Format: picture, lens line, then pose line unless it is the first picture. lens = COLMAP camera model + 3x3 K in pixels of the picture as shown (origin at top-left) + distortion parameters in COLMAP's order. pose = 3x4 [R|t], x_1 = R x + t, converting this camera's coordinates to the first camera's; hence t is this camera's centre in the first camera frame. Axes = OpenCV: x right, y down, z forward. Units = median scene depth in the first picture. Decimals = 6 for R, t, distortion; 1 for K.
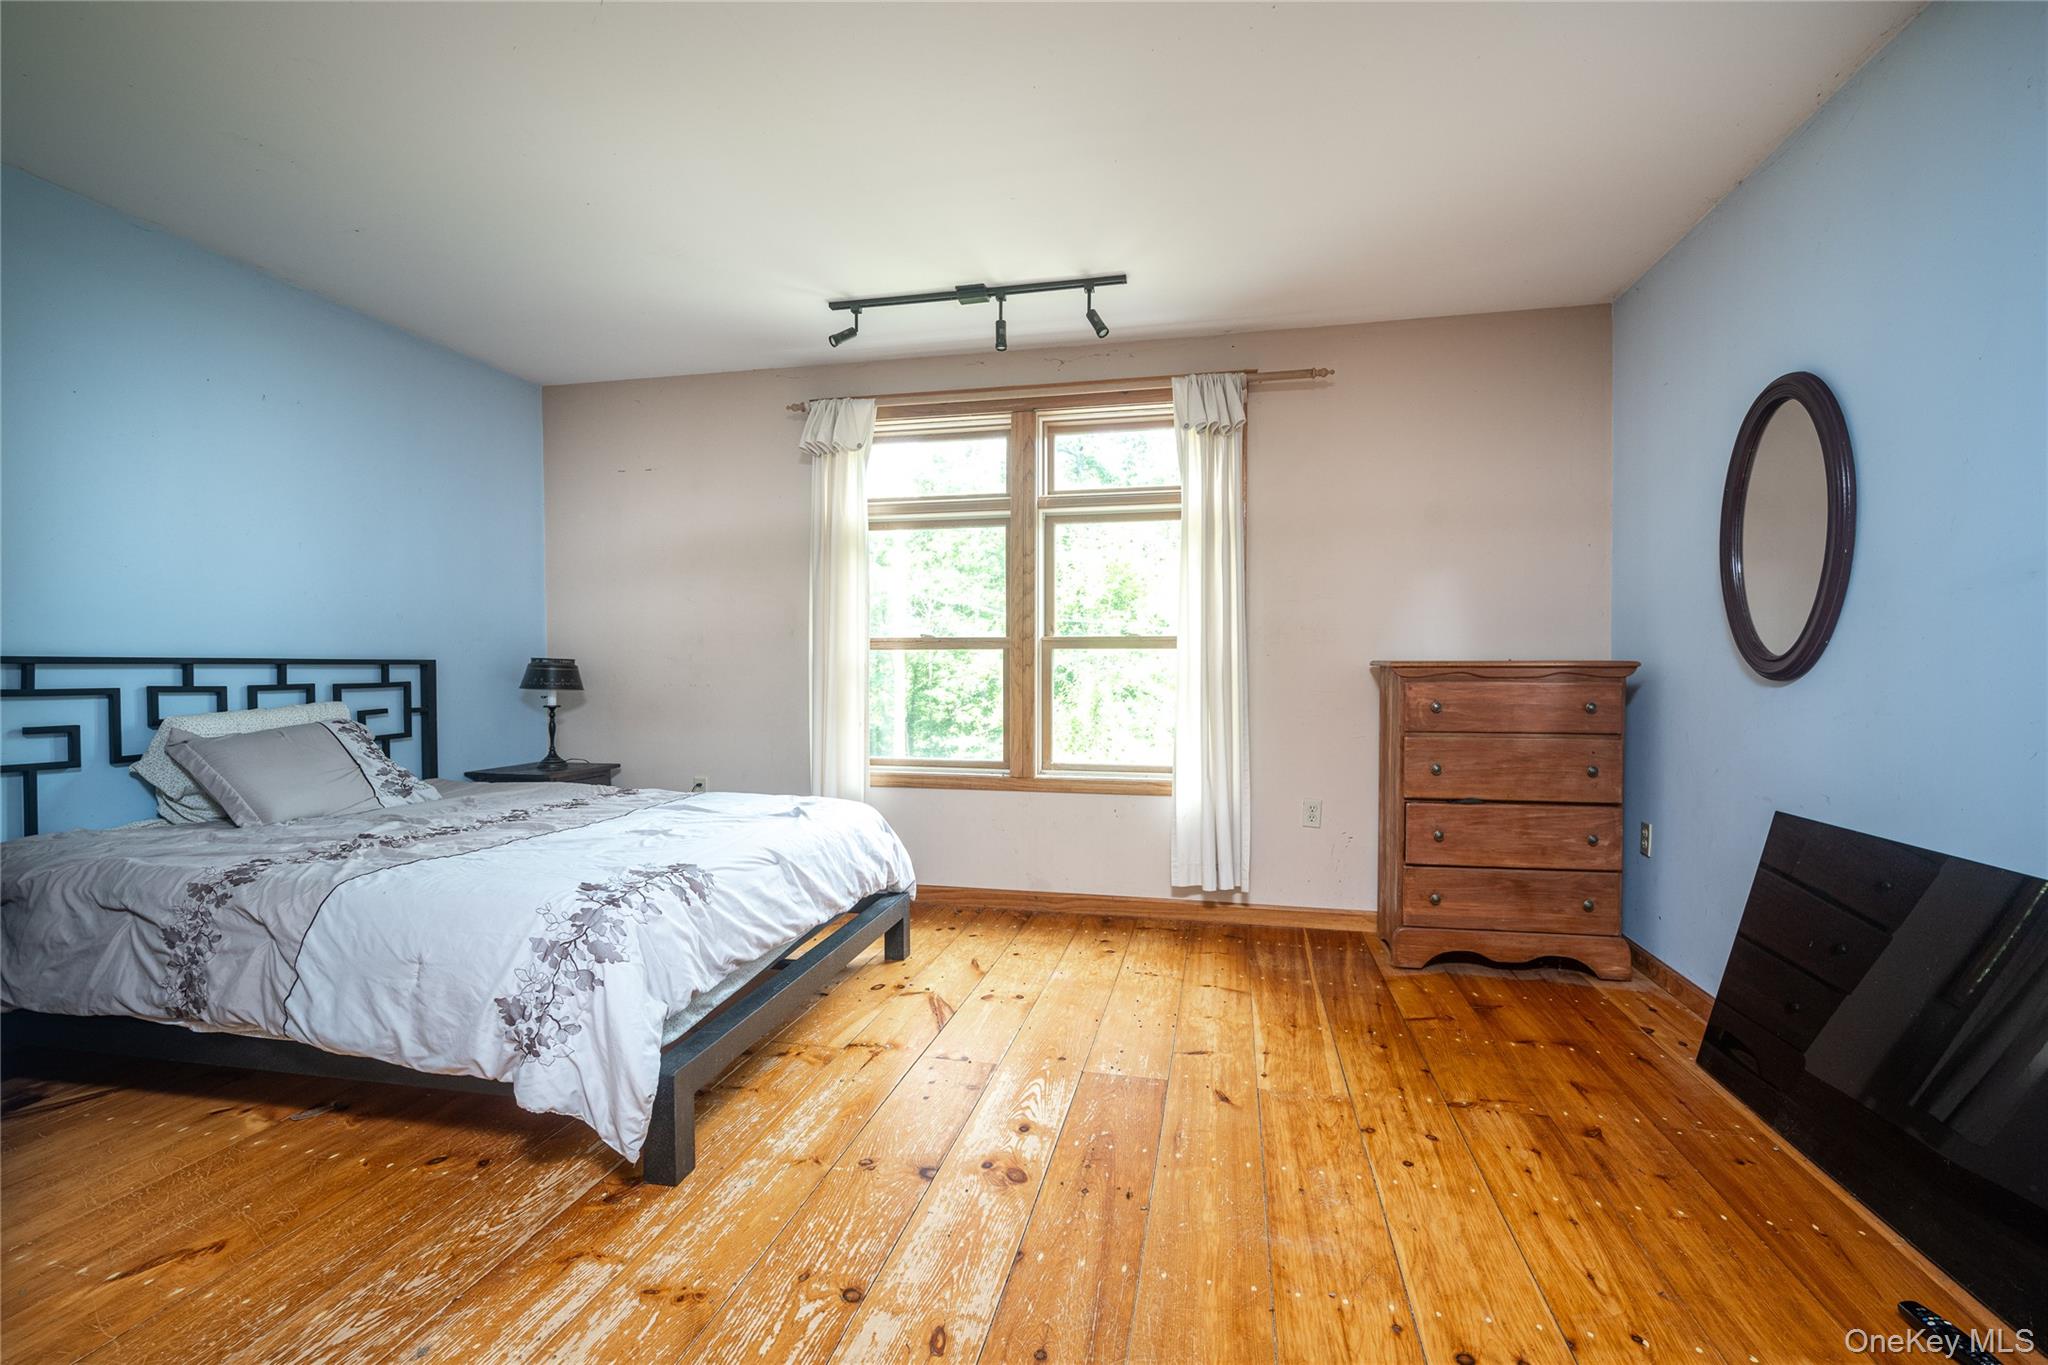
lens RADIAL K [[956.4, 0, 1024.0], [0, 956.4, 682.5], [0, 0, 1]] dist [0.000205, -0.000014]
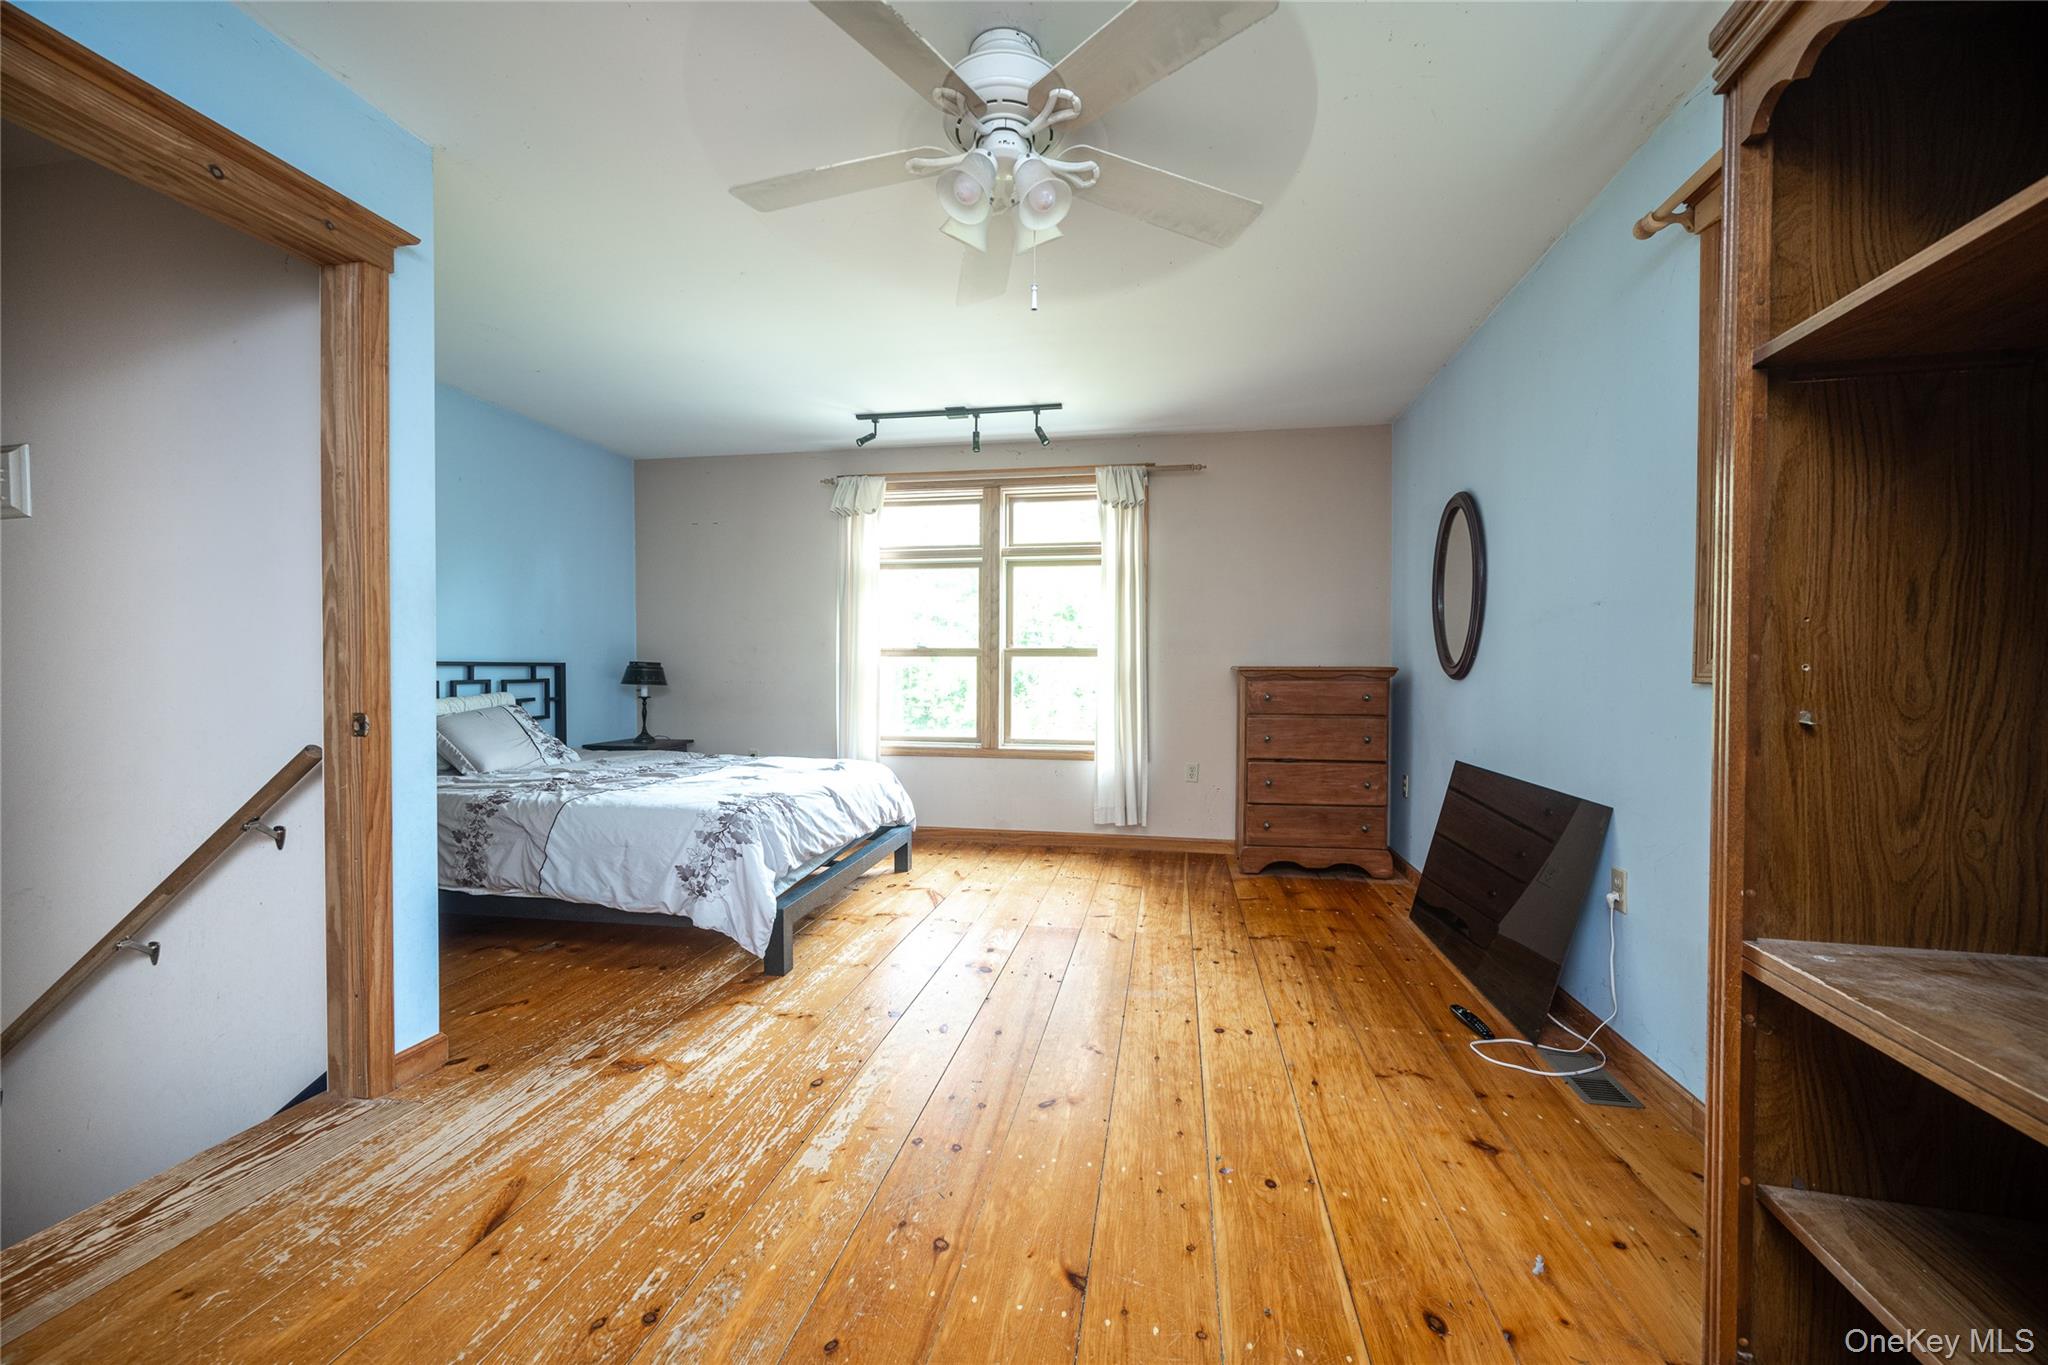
lens RADIAL K [[806.6, 0, 1024.0], [0, 806.6, 682.5], [0, 0, 1]] dist [-0.000291, -0.000040]
pose [[0.999215, 0.003116, 0.039492, 0.001275], [-0.003120, 0.999995, 0.000038, 0.003689], [-0.039491, -0.000161, 0.999220, -0.249114]]
